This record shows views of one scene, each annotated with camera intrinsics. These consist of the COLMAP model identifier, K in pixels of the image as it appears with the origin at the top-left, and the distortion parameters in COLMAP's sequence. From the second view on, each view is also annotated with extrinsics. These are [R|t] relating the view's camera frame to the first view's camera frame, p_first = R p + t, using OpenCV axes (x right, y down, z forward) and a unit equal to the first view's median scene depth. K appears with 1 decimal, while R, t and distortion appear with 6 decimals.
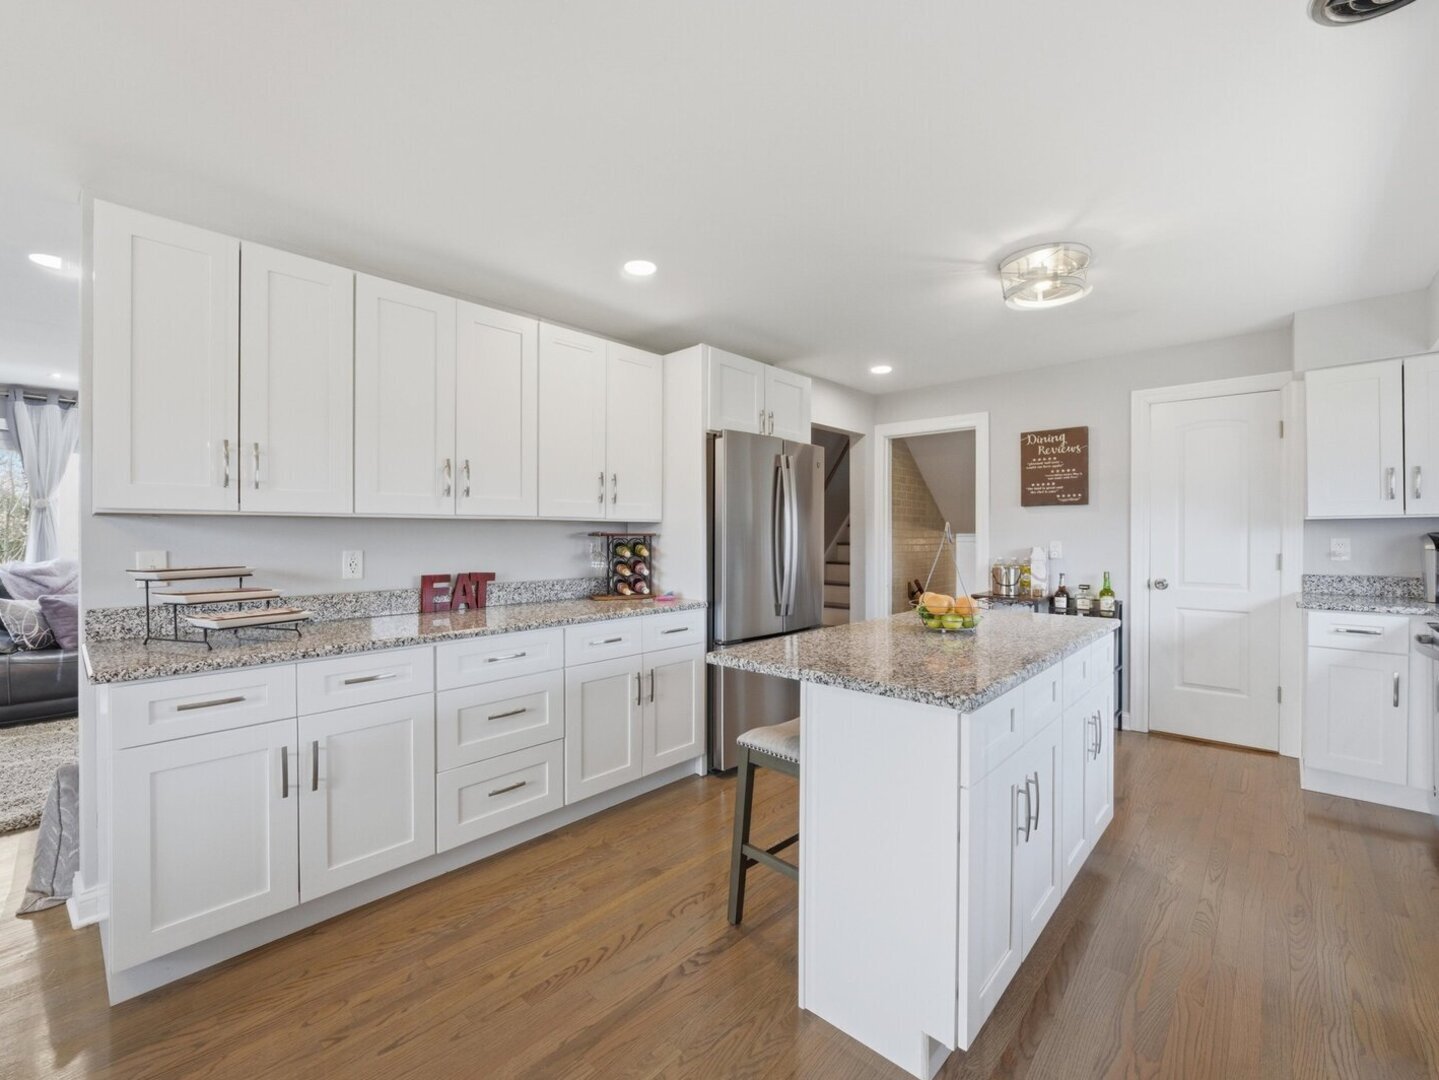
lens RADIAL K [[612.0, 0, 719.5], [0, 612.0, 540.0], [0, 0, 1]] dist [-0.017820, 0.000194]
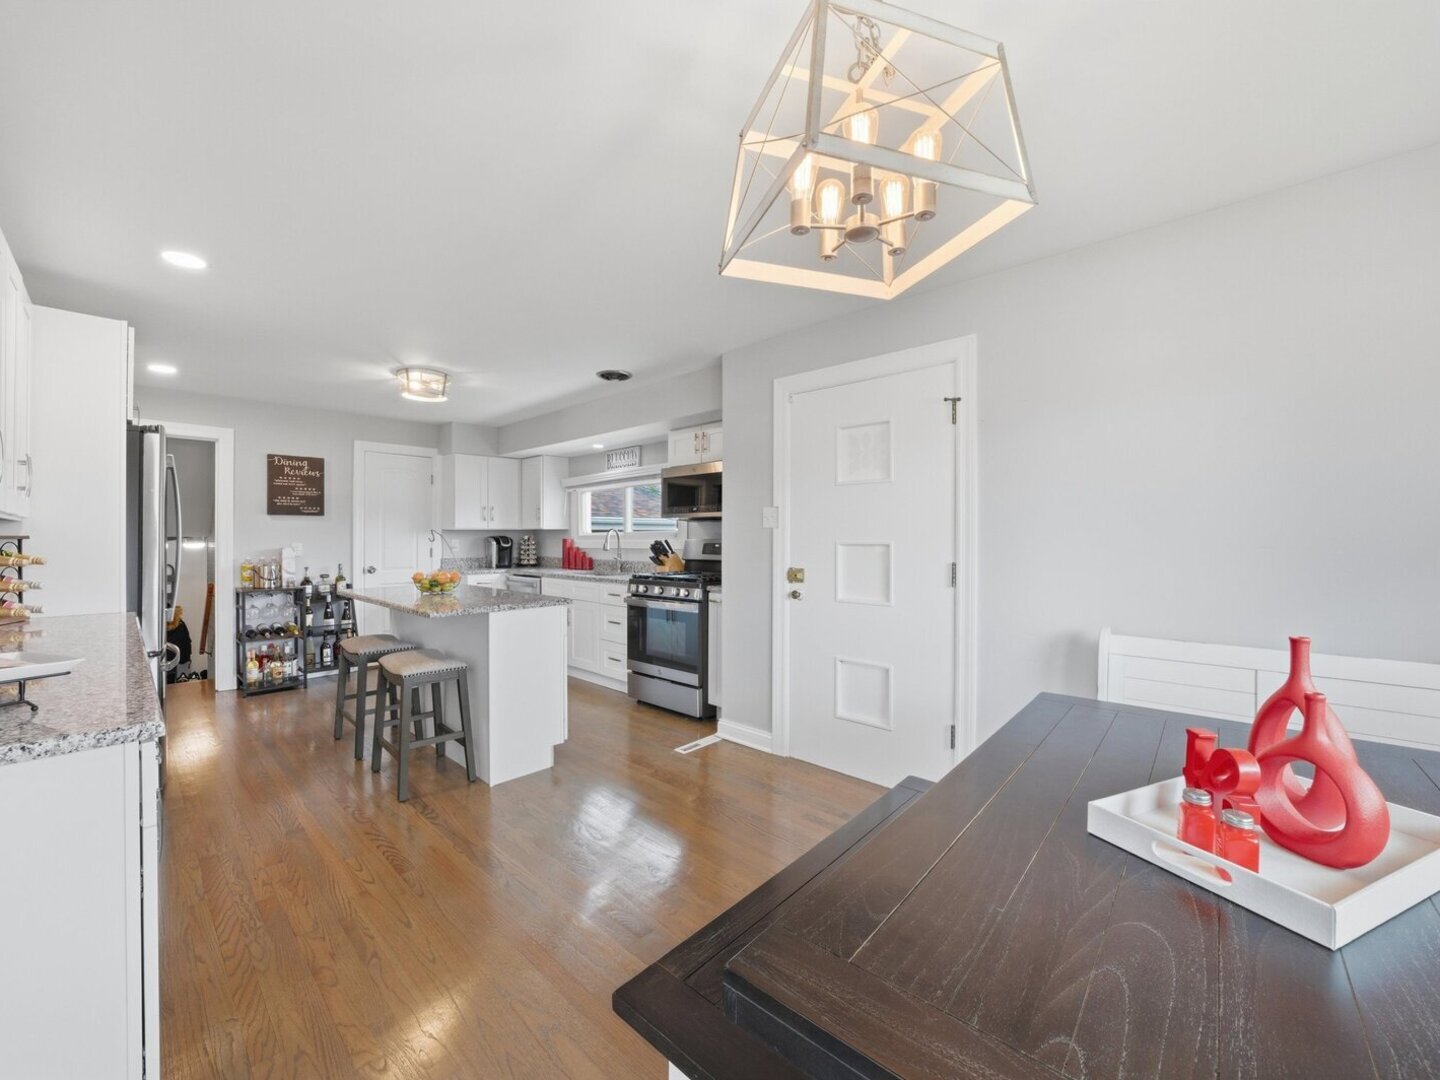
lens RADIAL K [[567.7, 0, 720.0], [0, 567.7, 540.0], [0, 0, 1]] dist [-0.019581, -0.000019]
pose [[-0.004496, -0.003938, 0.999982, -0.654804], [0.009496, 0.999947, 0.003981, -0.000349], [-0.999945, 0.009514, -0.004459, 0.114251]]
